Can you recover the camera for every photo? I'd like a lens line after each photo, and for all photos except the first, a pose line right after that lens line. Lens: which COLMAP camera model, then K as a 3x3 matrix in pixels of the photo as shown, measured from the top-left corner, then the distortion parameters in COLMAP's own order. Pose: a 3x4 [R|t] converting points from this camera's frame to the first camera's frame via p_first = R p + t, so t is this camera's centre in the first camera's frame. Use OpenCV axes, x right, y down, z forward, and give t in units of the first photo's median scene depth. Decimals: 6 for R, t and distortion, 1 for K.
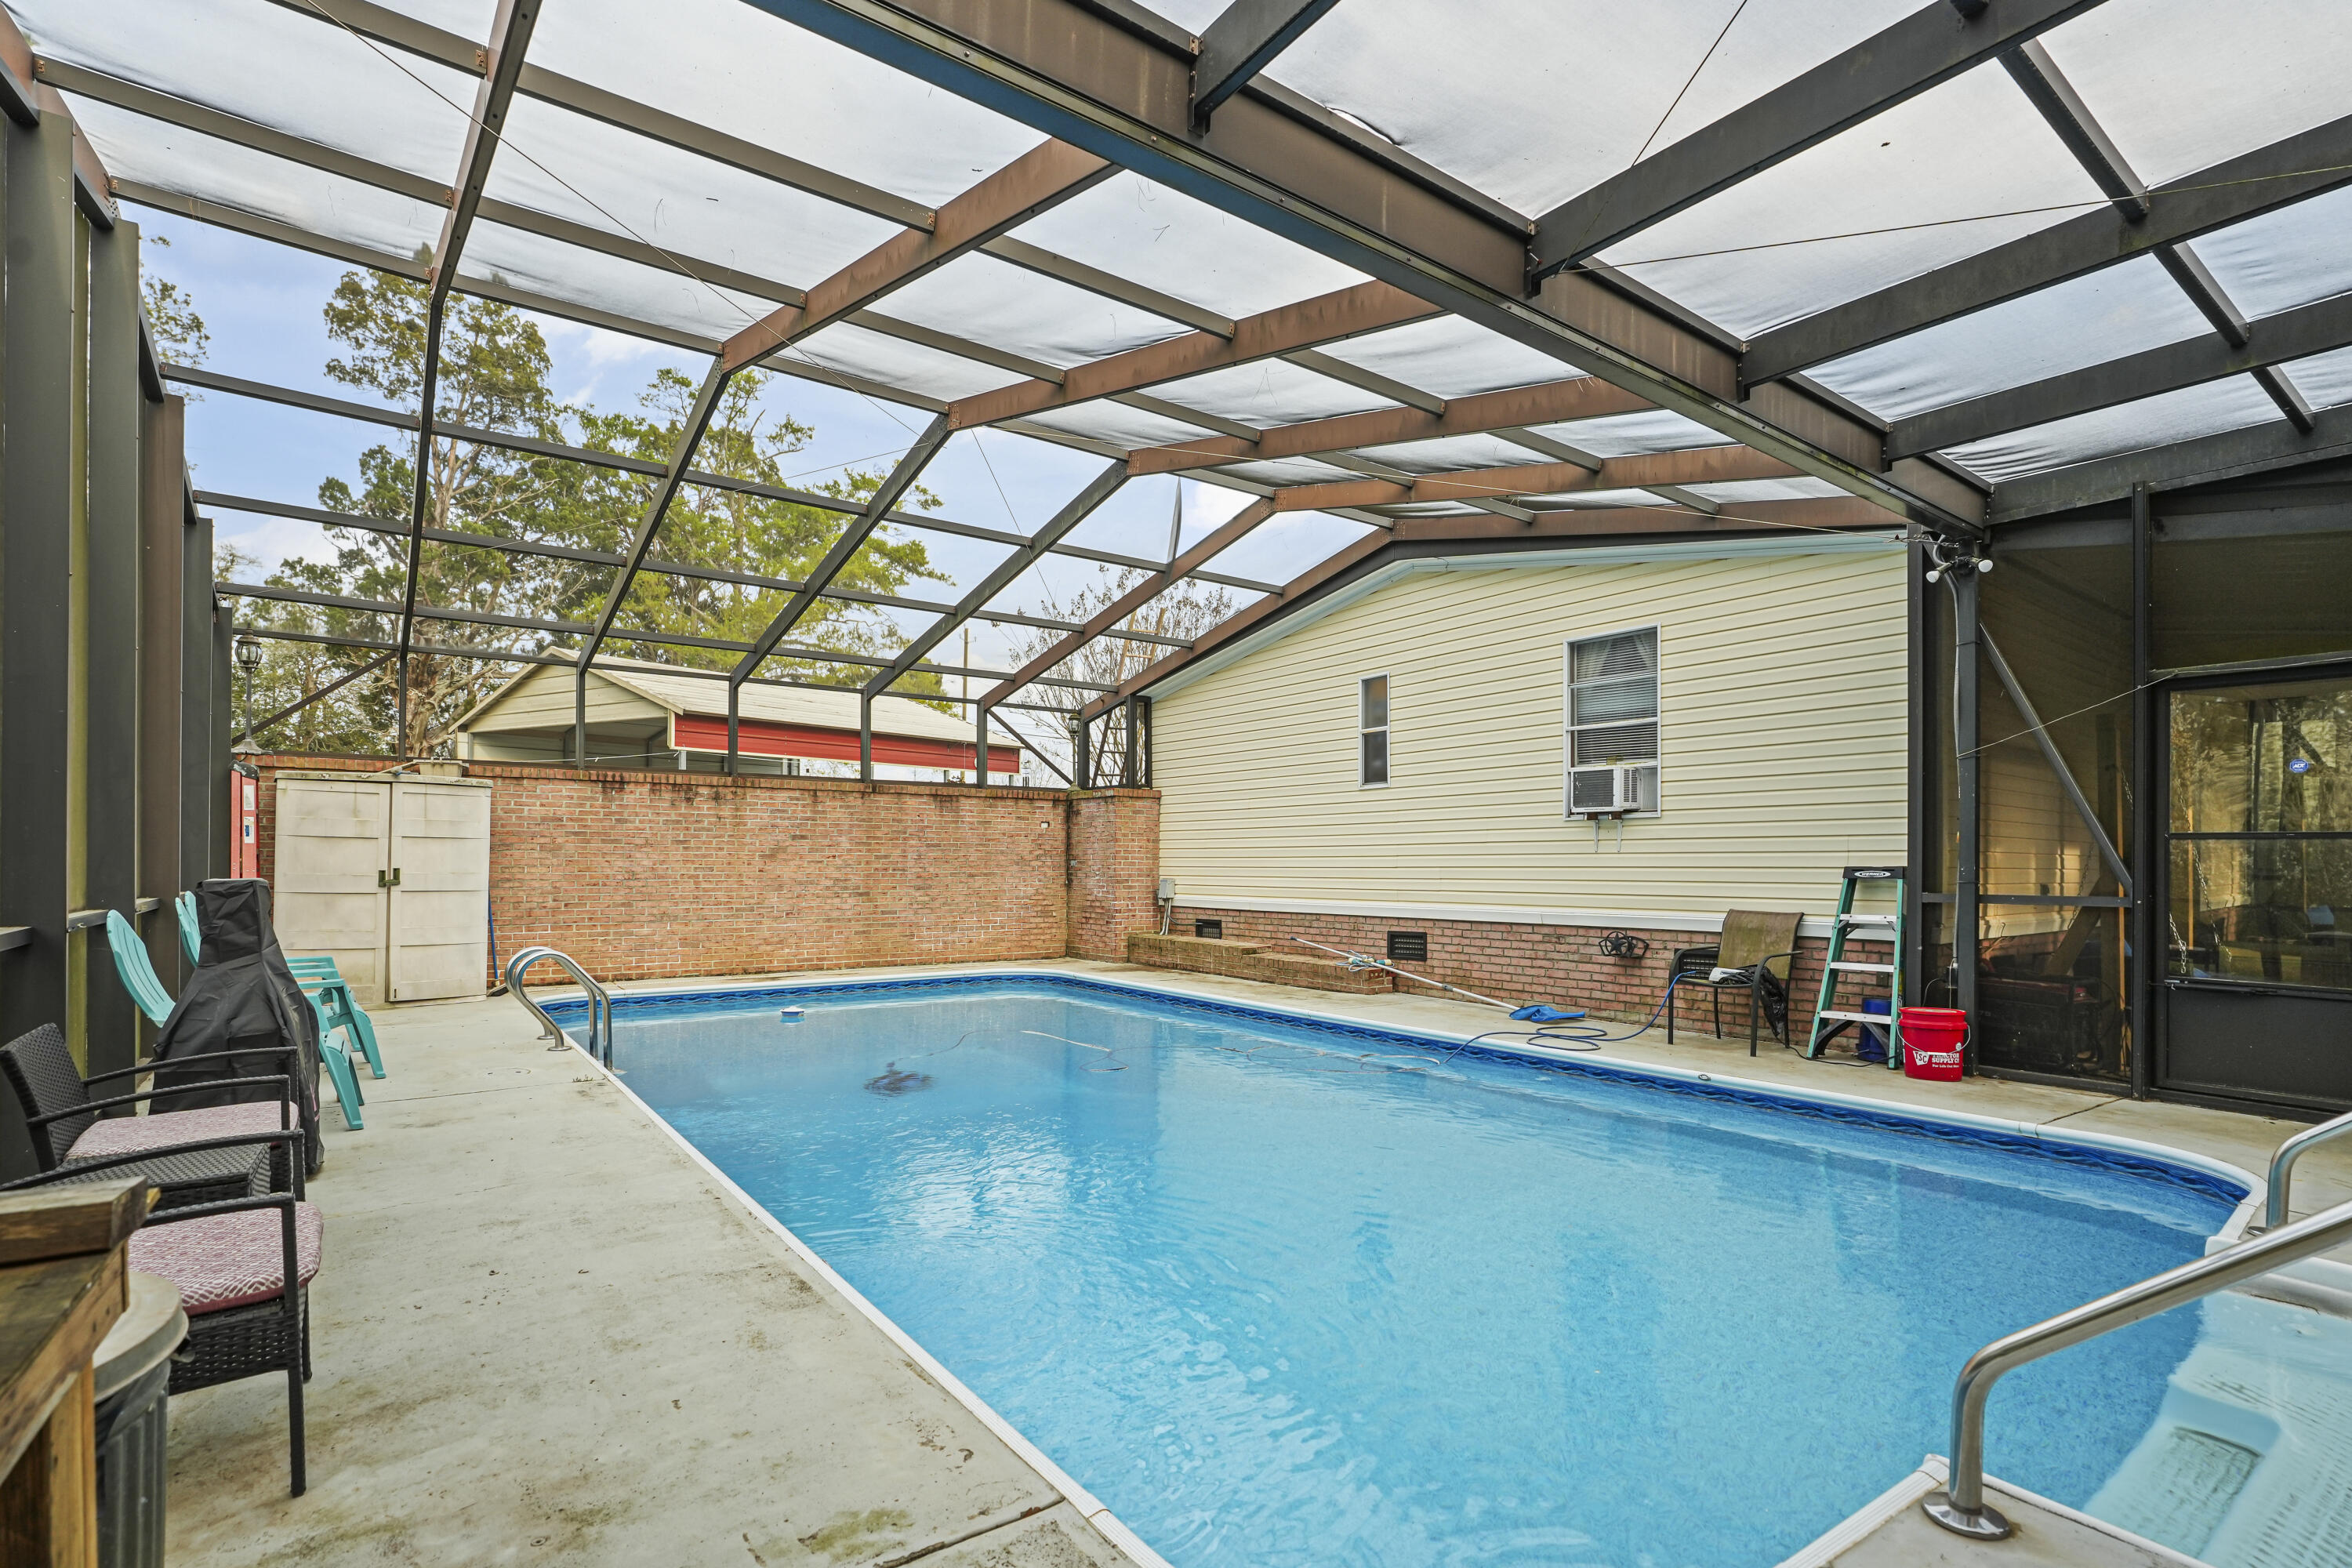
lens RADIAL K [[1116.3, 0, 1173.5], [0, 1116.3, 857.2], [0, 0, 1]] dist [-0.018327, -0.000046]
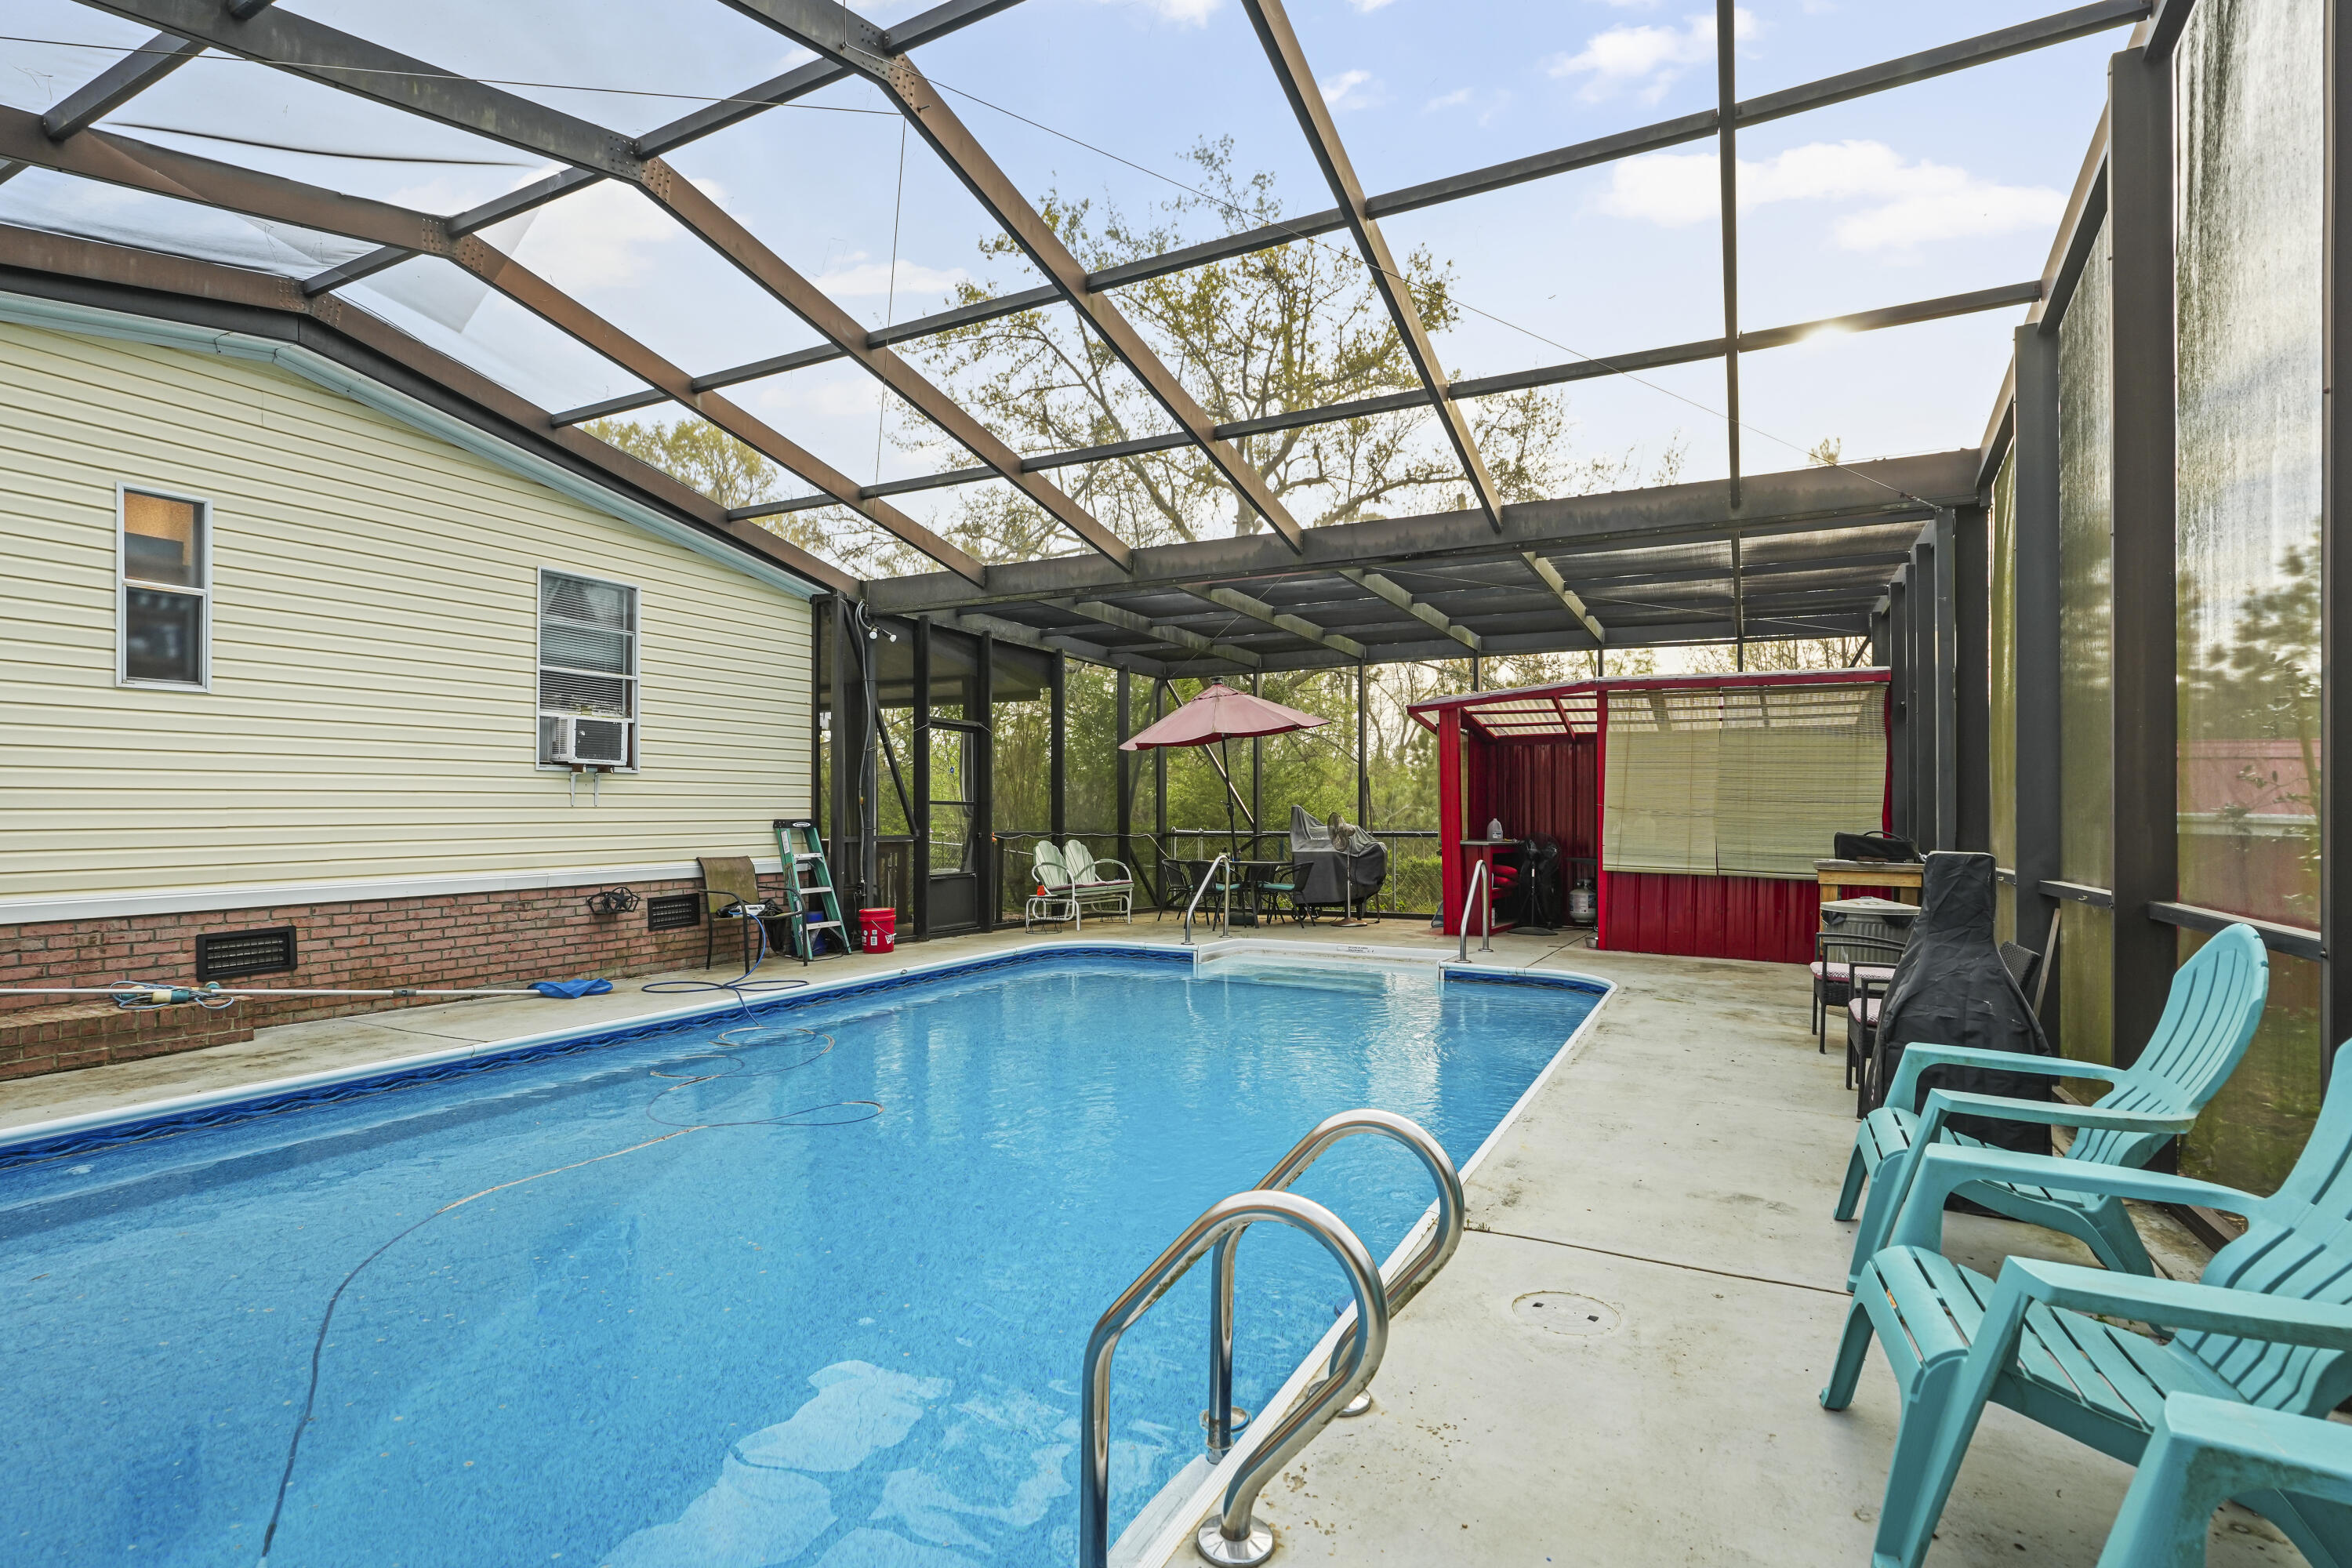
lens RADIAL K [[1094.6, 0, 1174.8], [0, 1094.6, 776.7], [0, 0, 1]] dist [-0.016813, 0.010648]
pose [[-0.435785, 0.024253, 0.899724, -0.654486], [-0.008331, 0.999485, -0.030977, -0.004921], [-0.900012, -0.020995, -0.435359, 0.933934]]
